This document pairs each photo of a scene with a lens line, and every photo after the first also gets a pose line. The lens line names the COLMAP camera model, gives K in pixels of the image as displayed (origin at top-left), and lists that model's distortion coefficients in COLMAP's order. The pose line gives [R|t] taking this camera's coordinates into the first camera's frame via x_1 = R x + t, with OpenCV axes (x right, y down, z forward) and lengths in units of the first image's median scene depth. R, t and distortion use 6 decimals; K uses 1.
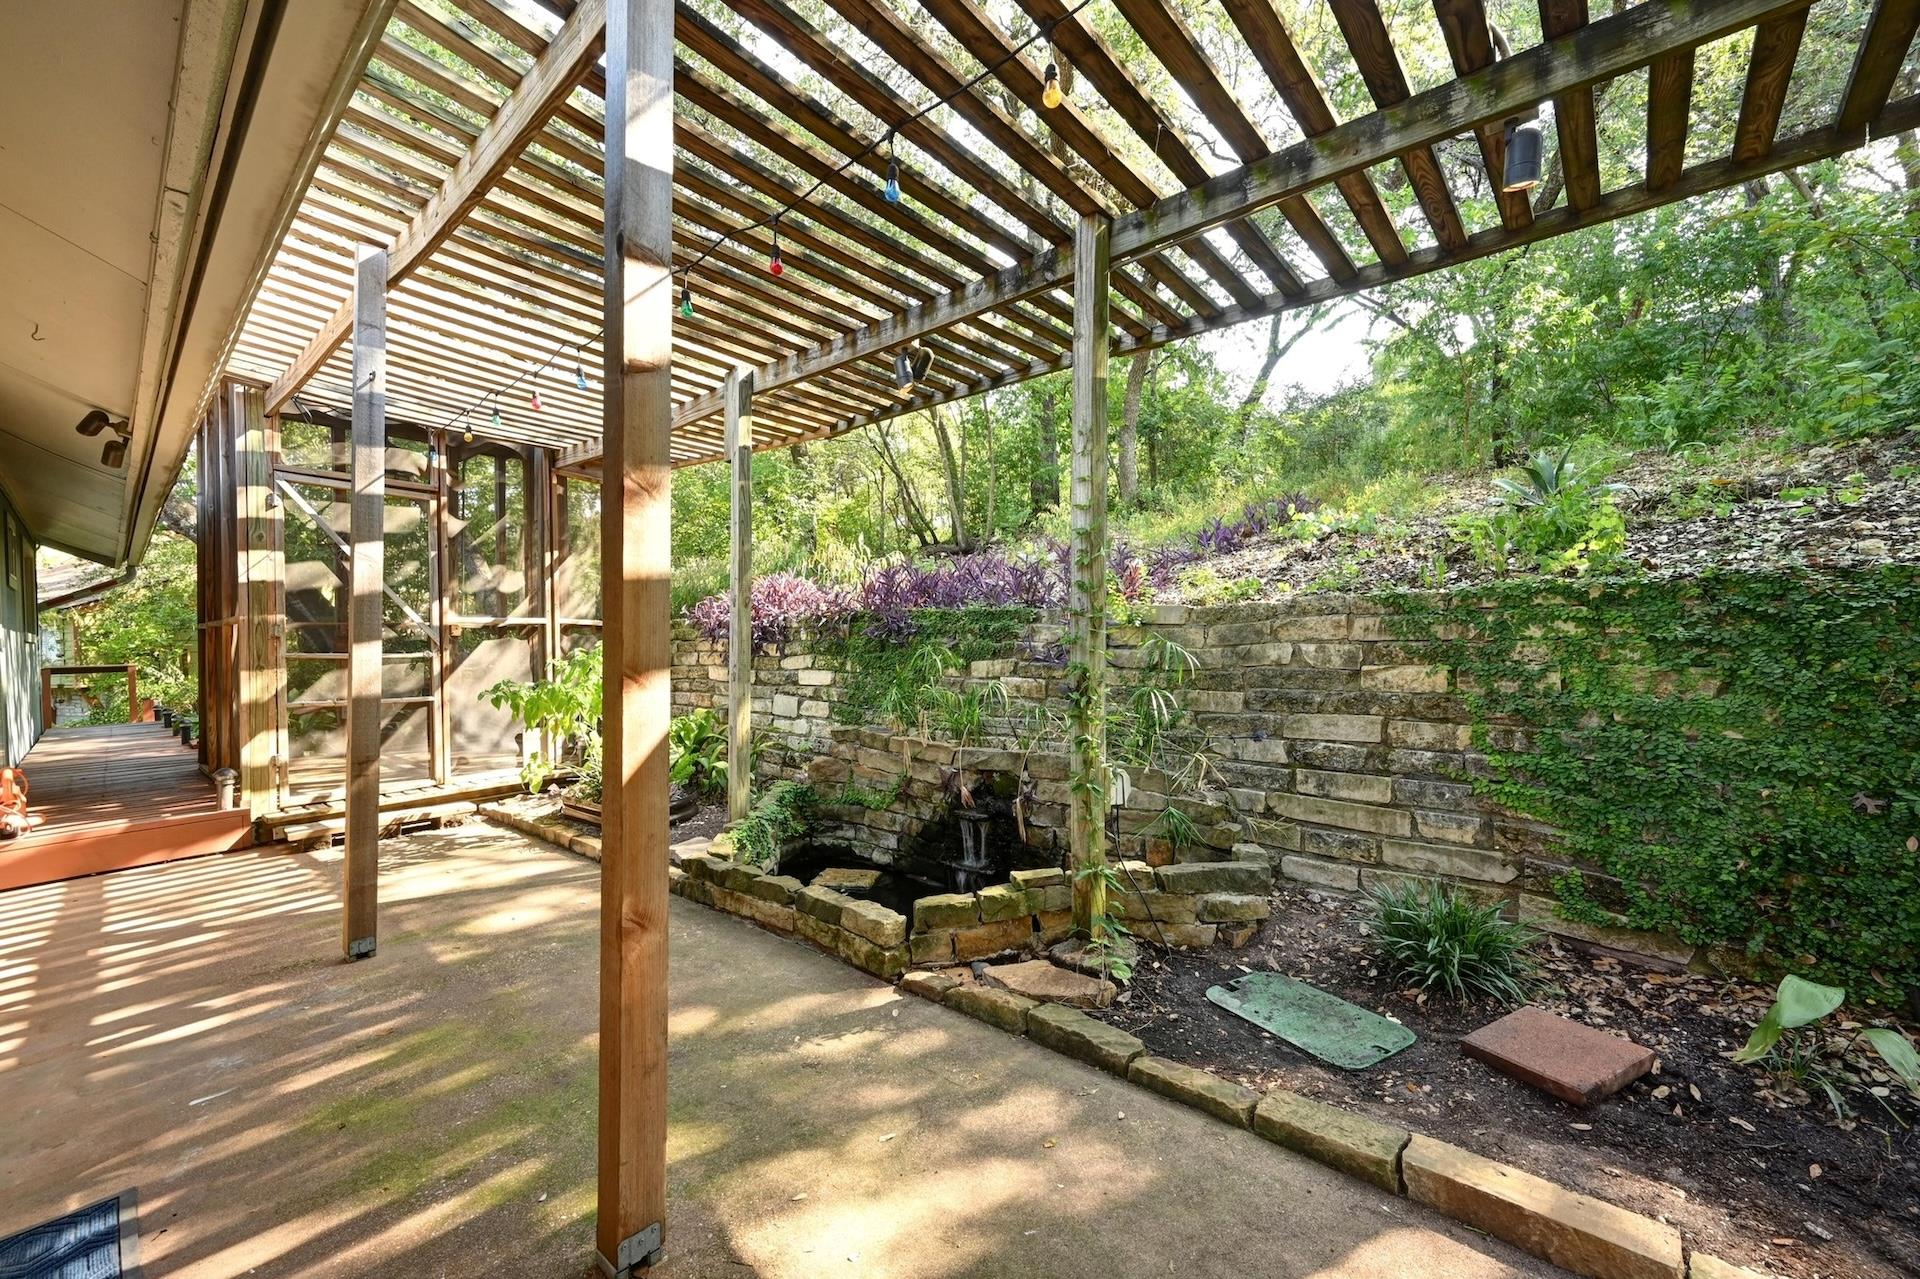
lens RADIAL K [[761.7, 0, 968.1], [0, 761.7, 637.4], [0, 0, 1]] dist [-0.001378, -0.000146]
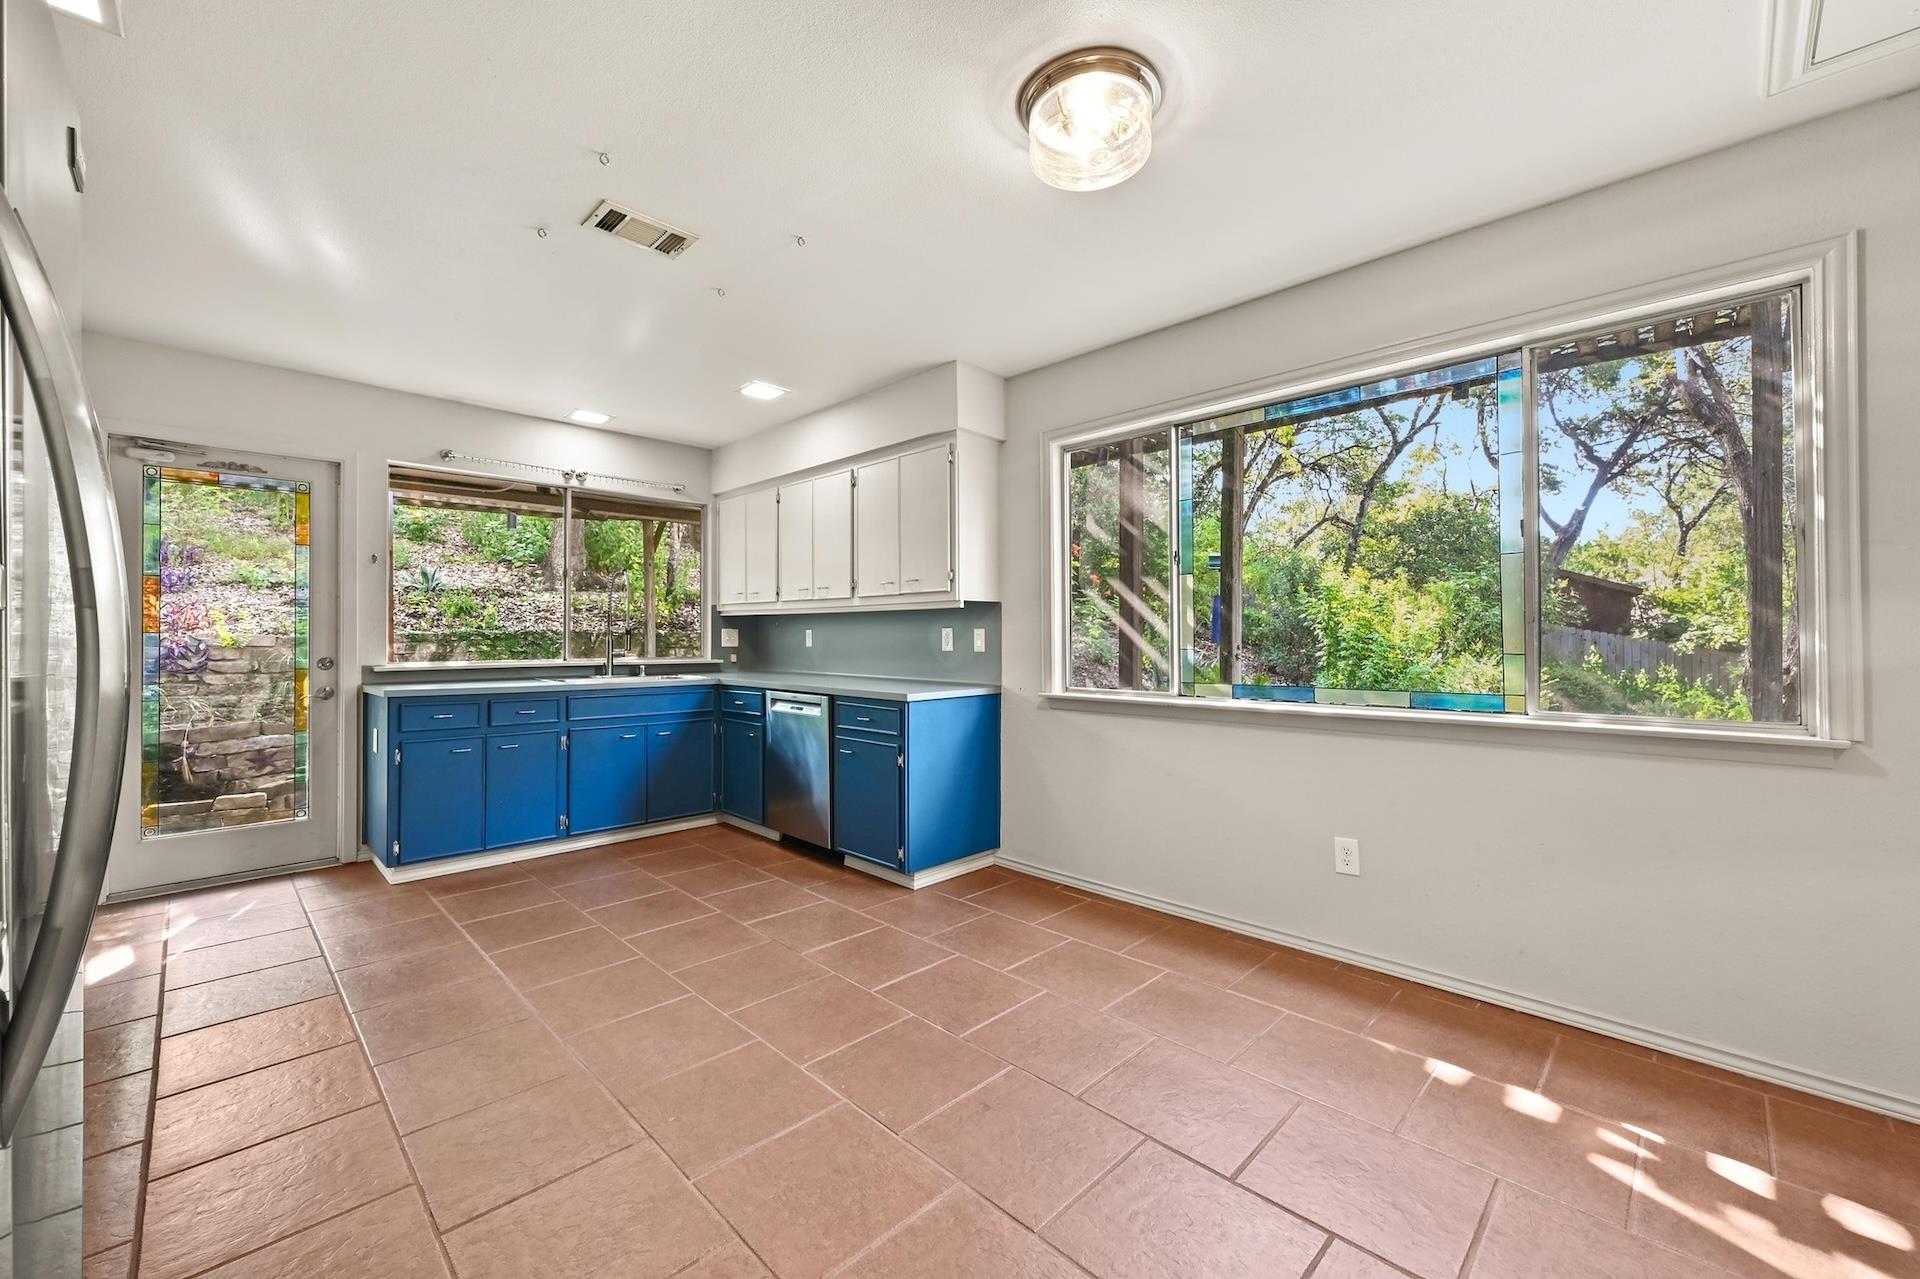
lens RADIAL K [[752.3, 0, 961.4], [0, 752.3, 642.6], [0, 0, 1]] dist [0.000451, -0.000039]
pose [[0.059430, -0.004088, 0.998224, -1.874465], [0.004000, 0.999985, 0.003857, -0.034801], [-0.998224, 0.003764, 0.059445, -0.932085]]
